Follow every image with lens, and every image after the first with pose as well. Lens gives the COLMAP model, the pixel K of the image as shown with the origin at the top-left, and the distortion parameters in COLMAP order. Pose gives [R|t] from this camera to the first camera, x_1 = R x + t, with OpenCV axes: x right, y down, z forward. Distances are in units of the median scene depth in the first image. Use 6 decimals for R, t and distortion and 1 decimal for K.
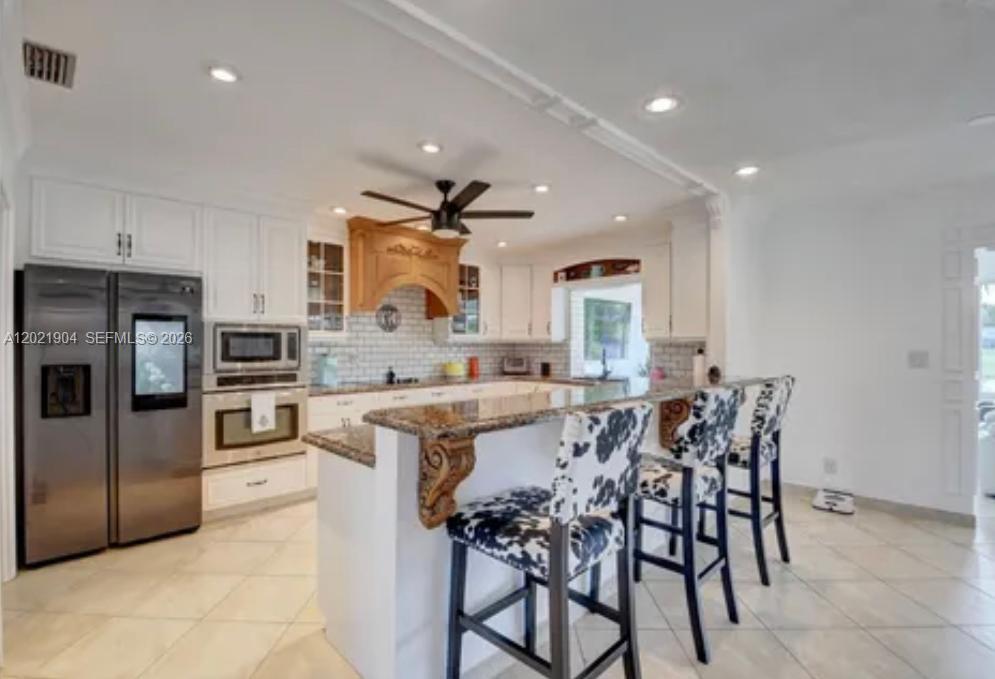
lens RADIAL K [[465.8, 0, 497.5], [0, 465.8, 339.5], [0, 0, 1]] dist [0.000166, 0.000001]
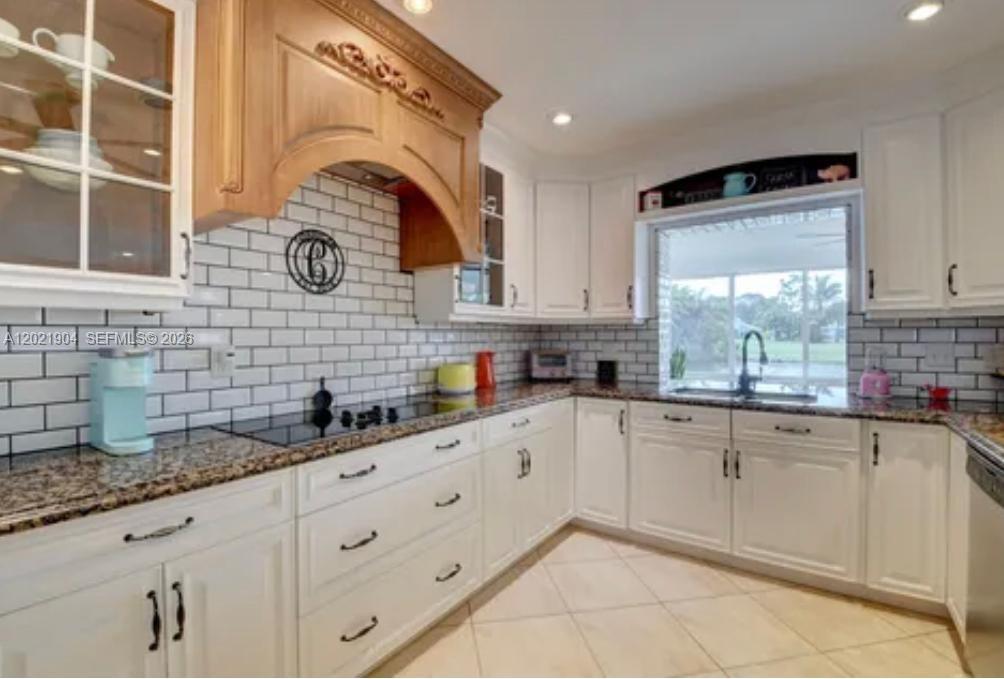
lens RADIAL K [[454.0, 0, 502.0], [0, 454.0, 339.5], [0, 0, 1]] dist [0.020278, -0.028536]
pose [[0.983403, -0.004422, 0.181382, -0.138707], [0.000992, 0.999819, 0.018992, 0.015284], [-0.181433, -0.018497, 0.983229, 0.544644]]
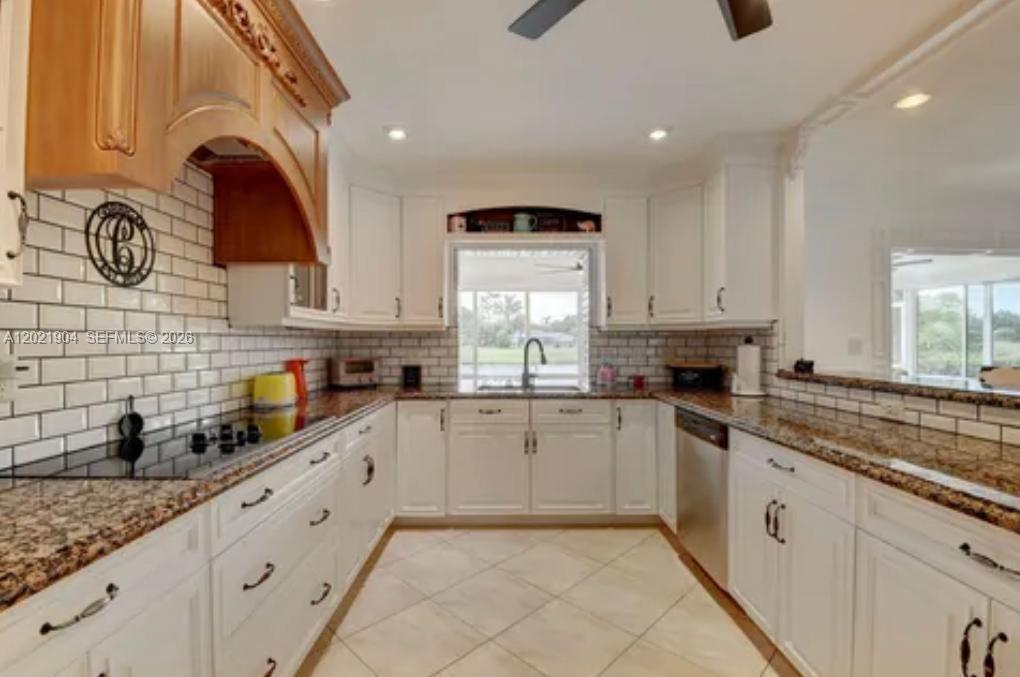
lens RADIAL K [[452.9, 0, 511.8], [0, 452.9, 344.0], [0, 0, 1]] dist [0.014483, -0.021850]
pose [[0.689511, -0.005337, 0.724256, -0.262684], [-0.005446, 0.999906, 0.012552, 0.015679], [-0.724255, -0.012599, 0.689417, 0.570122]]
